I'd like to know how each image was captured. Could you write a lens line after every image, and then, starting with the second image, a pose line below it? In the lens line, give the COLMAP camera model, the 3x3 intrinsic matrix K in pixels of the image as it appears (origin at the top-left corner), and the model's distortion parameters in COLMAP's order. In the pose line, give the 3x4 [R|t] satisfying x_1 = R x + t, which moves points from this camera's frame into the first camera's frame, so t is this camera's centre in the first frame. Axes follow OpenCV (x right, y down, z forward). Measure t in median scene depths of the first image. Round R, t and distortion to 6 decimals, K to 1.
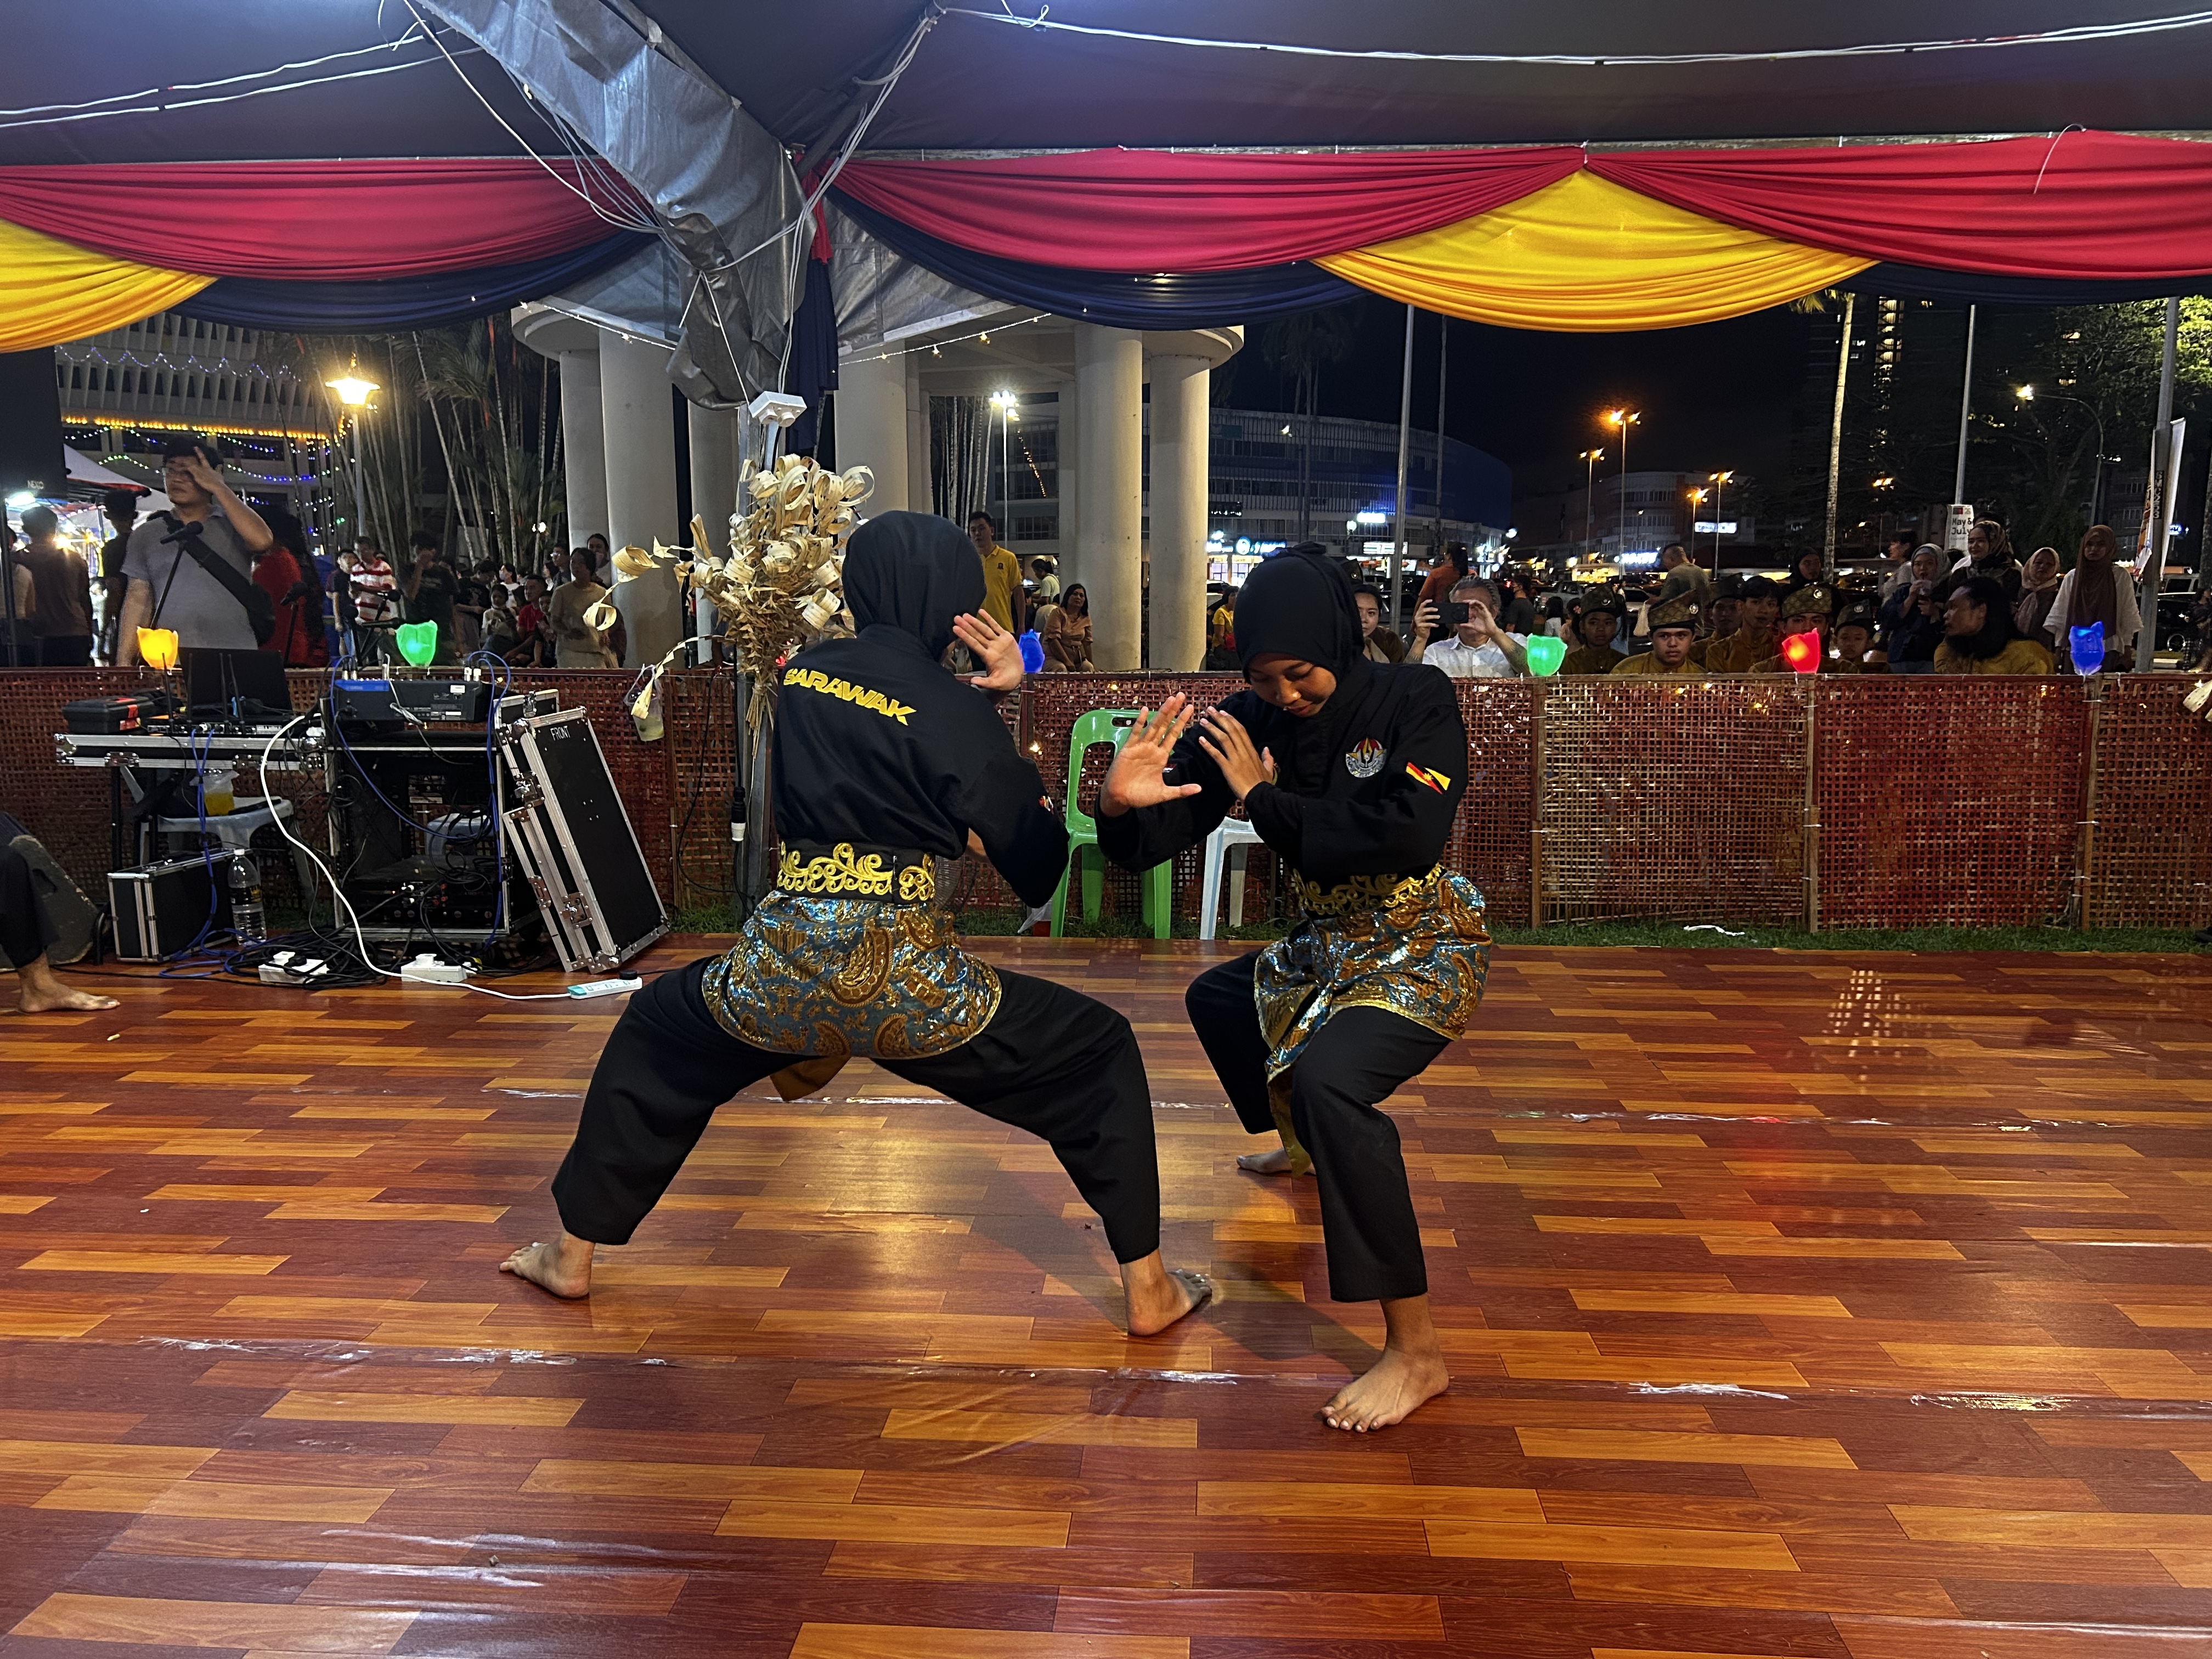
lens RADIAL K [[1646.9, 0, 1118.2], [0, 1646.9, 849.3], [0, 0, 1]] dist [0.037225, -0.020189]
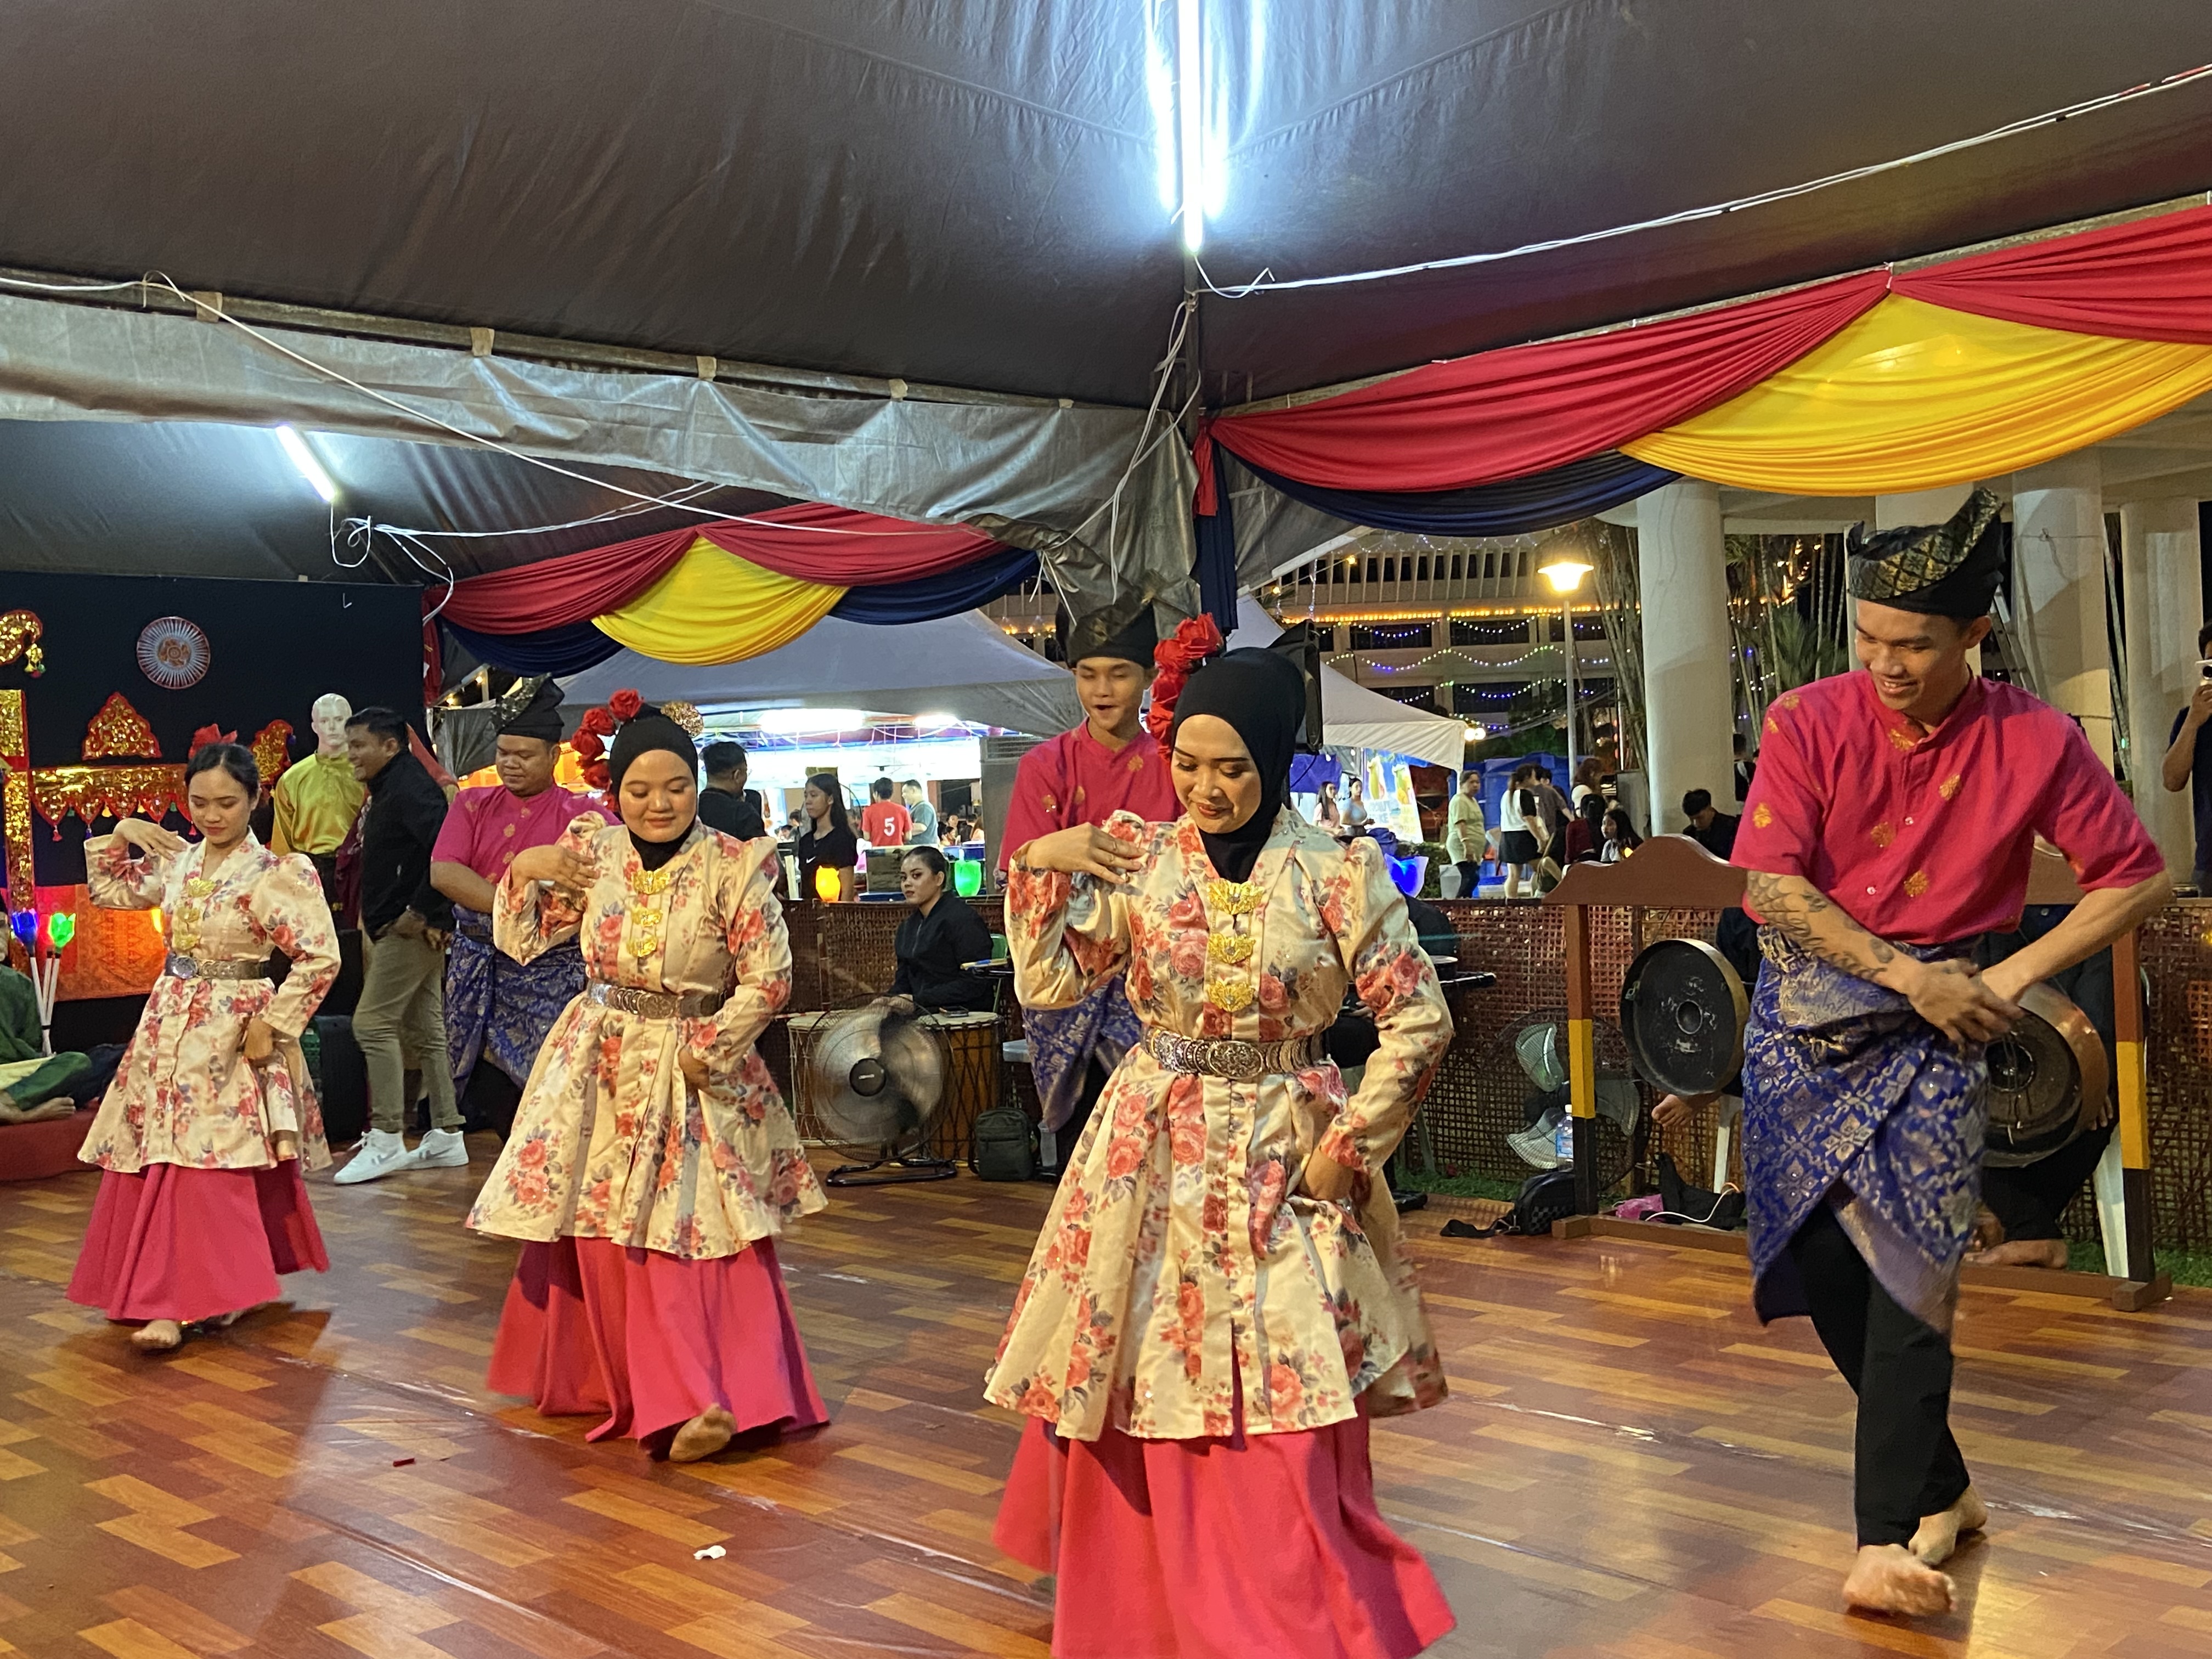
lens RADIAL K [[2119.8, 0, 1104.3], [0, 2119.8, 823.1], [0, 0, 1]] dist [0.081564, 0.000000]
pose [[0.748008, -0.029313, -0.663042, 0.699580], [-0.059732, 0.991997, -0.111242, -0.003889], [0.660997, 0.122814, 0.740270, -0.024654]]
